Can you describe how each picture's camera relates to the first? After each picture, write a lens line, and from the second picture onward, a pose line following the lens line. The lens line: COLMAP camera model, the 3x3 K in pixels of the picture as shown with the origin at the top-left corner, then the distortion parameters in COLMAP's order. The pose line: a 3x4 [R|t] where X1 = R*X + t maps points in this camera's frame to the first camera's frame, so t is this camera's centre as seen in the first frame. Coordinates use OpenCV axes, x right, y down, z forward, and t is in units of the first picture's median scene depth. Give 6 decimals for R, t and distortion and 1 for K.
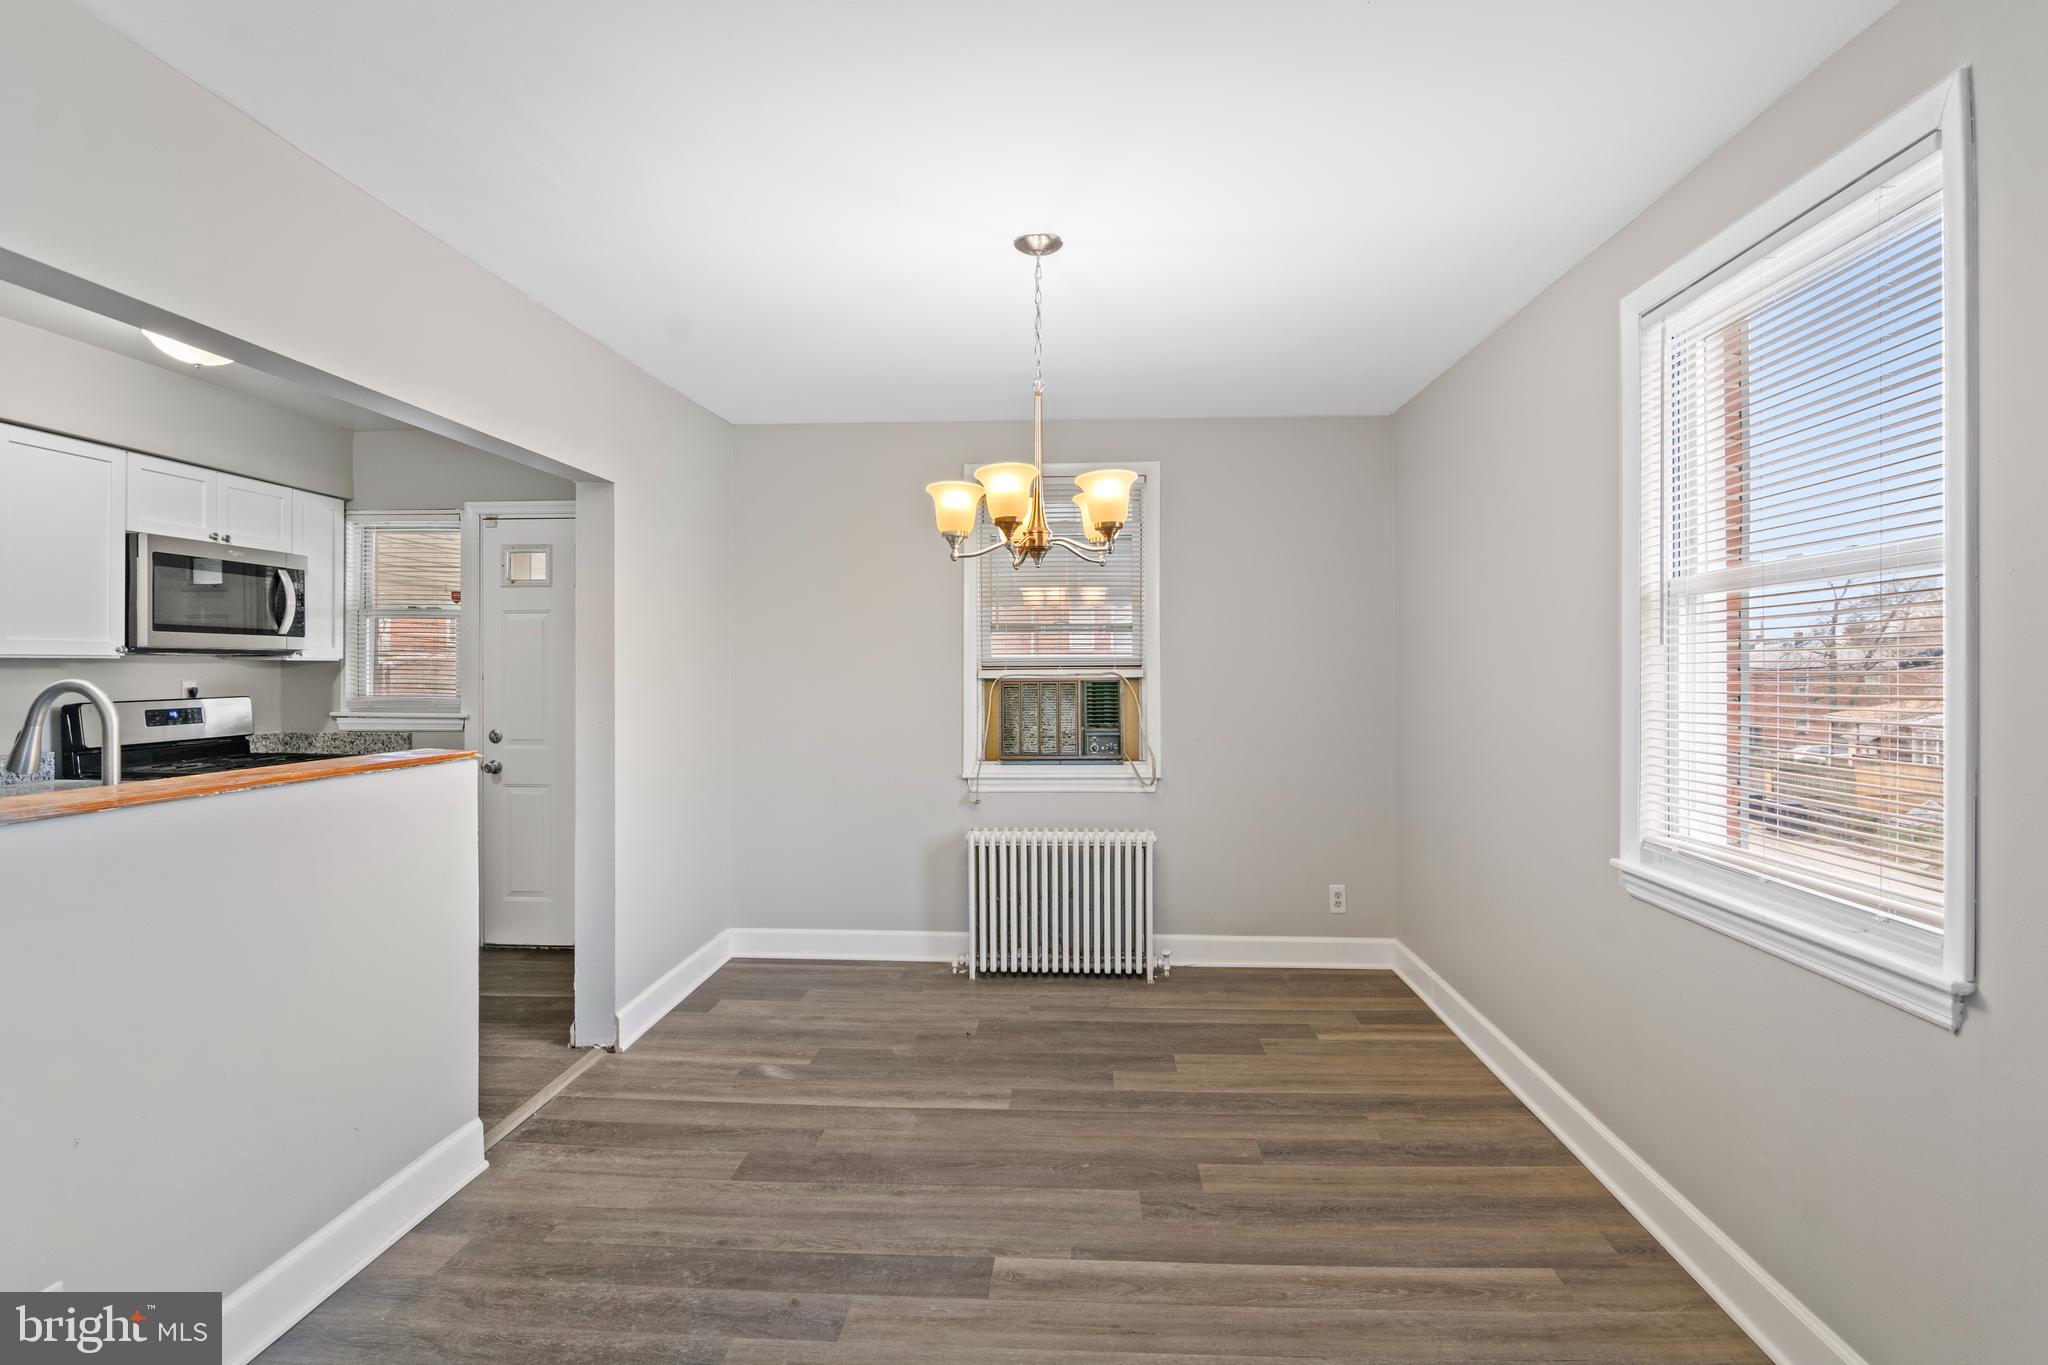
lens RADIAL K [[984.1, 0, 1034.9], [0, 984.1, 671.5], [0, 0, 1]] dist [-0.017478, -0.000517]
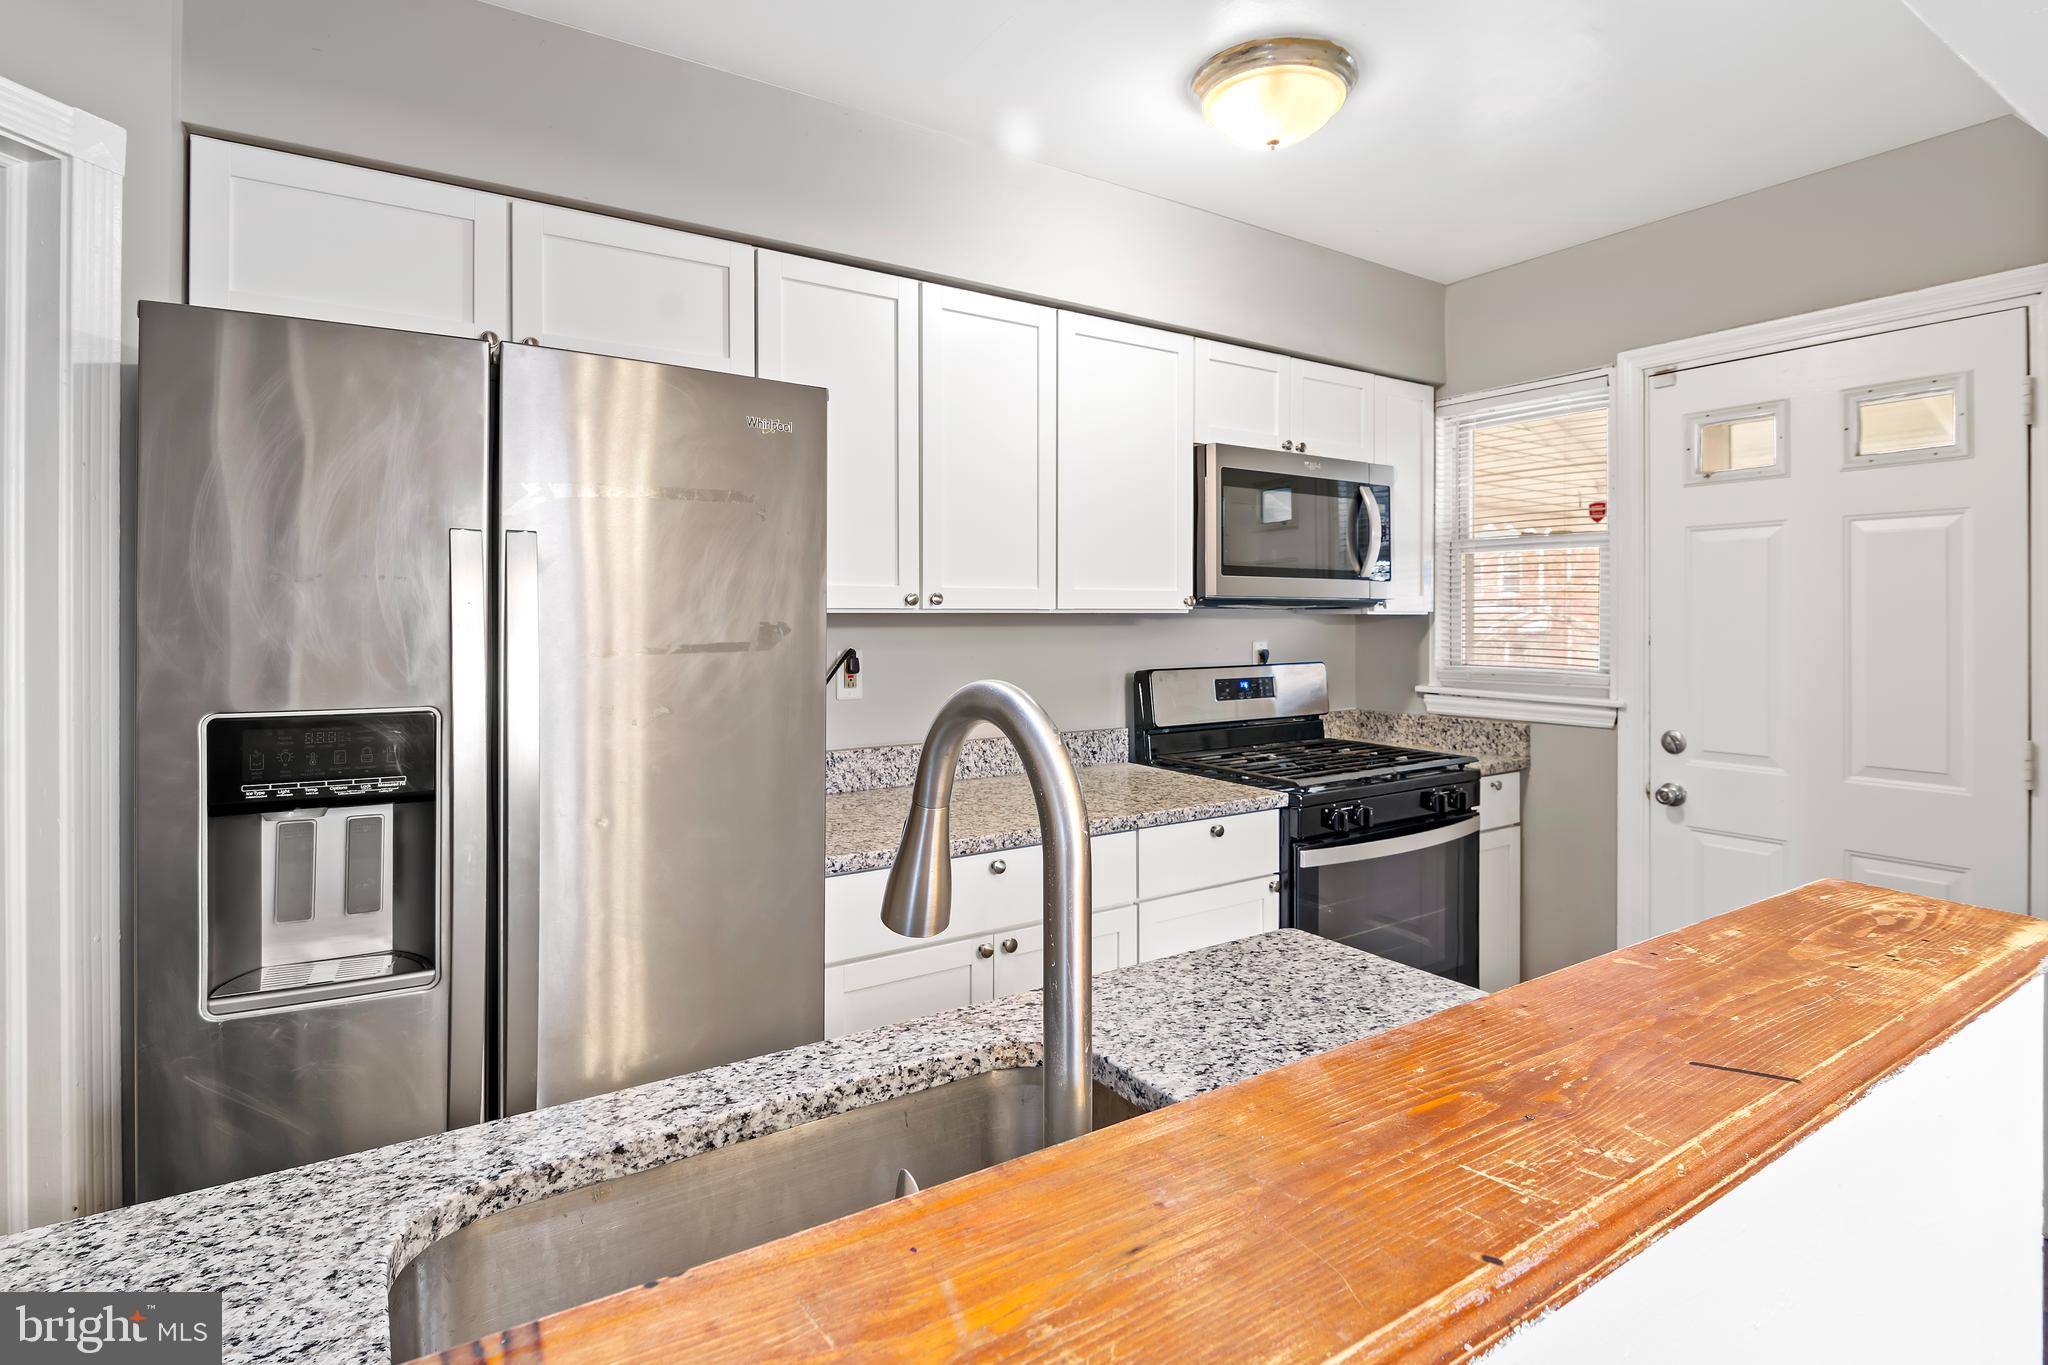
lens RADIAL K [[1021.7, 0, 1028.5], [0, 1021.7, 608.2], [0, 0, 1]] dist [-0.001894, -0.005209]
pose [[0.592979, -0.009130, -0.805166, -0.373748], [-0.002474, 0.999910, -0.013160, -0.006395], [0.805214, 0.009795, 0.592903, 0.423575]]
